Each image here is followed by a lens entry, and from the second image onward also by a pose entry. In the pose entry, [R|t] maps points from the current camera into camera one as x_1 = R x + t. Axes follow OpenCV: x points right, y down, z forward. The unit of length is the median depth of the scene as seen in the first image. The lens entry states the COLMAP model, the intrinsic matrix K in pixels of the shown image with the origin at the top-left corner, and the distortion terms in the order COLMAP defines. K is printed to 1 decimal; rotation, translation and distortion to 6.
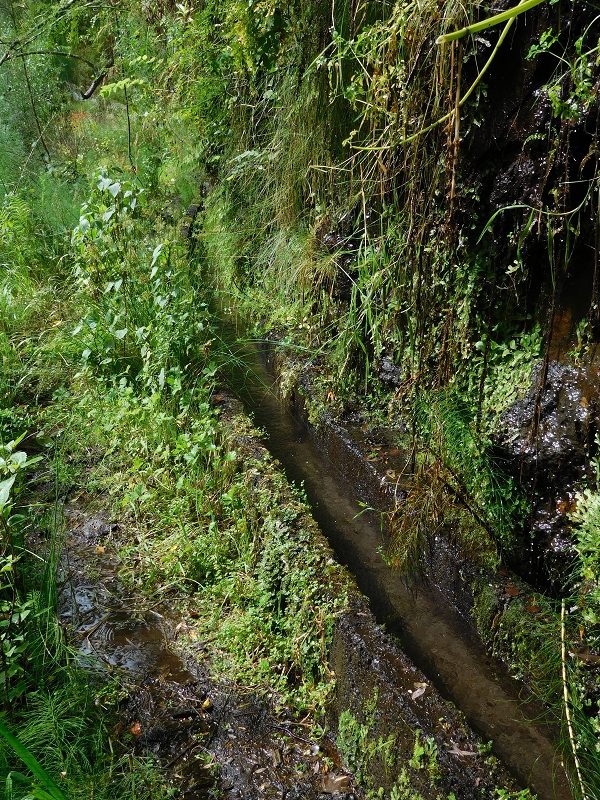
lens RADIAL K [[1178.2, 0, 300.0], [0, 1178.2, 400.0], [0, 0, 1]] dist [0.166096, -0.007065]
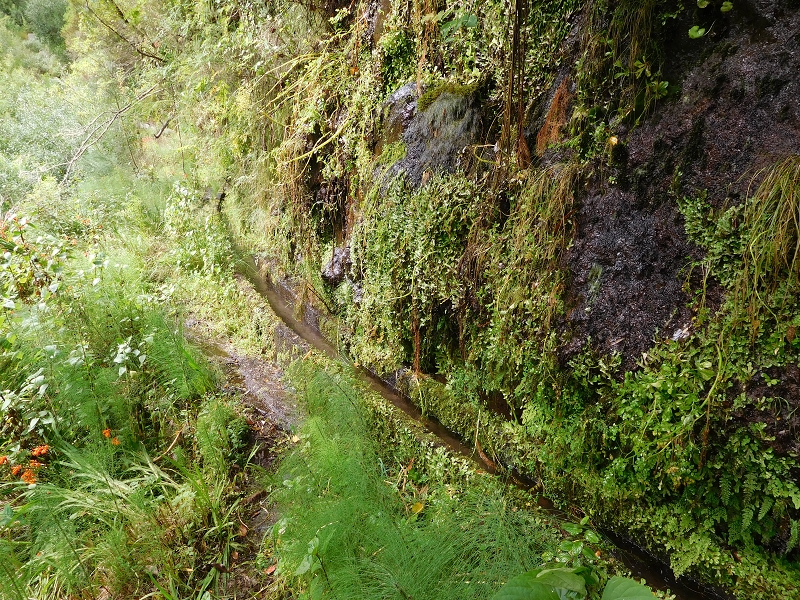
lens RADIAL K [[592.1, 0, 400.0], [0, 592.1, 300.0], [0, 0, 1]] dist [0.006504, 0.002072]
pose [[0.979235, -0.058653, 0.194059, 0.026605], [0.054987, 0.998193, 0.024226, 0.040209], [-0.195130, -0.013052, 0.980691, -0.323394]]
